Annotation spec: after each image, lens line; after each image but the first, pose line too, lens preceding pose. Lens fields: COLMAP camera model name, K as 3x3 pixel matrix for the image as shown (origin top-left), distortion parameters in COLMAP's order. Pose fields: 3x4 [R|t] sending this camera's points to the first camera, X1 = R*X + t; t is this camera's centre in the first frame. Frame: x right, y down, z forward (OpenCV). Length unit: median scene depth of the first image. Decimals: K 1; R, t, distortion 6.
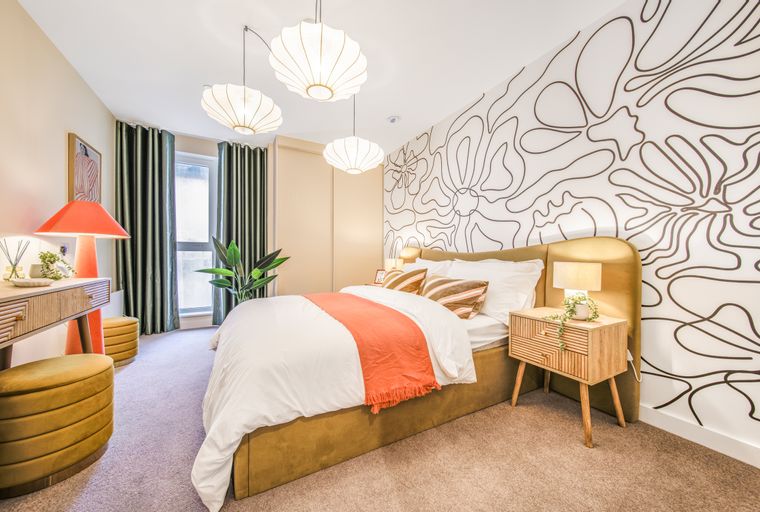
lens RADIAL K [[274.6, 0, 377.2], [0, 274.6, 257.4], [0, 0, 1]] dist [0.006343, -0.001528]
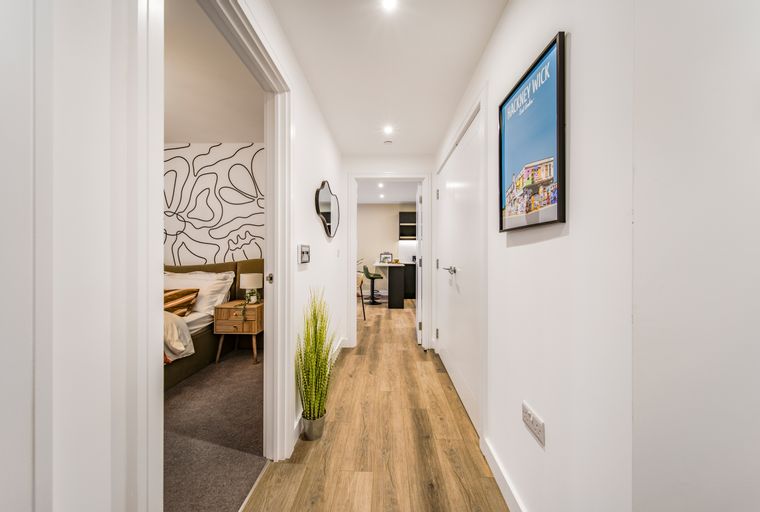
lens RADIAL K [[274.6, 0, 379.1], [0, 274.6, 254.2], [0, 0, 1]] dist [0.006343, -0.001528]
pose [[0.517687, -0.005557, 0.855552, -0.359873], [-0.000738, 0.999976, 0.006942, -0.110090], [-0.855570, -0.004225, 0.517670, -0.599245]]
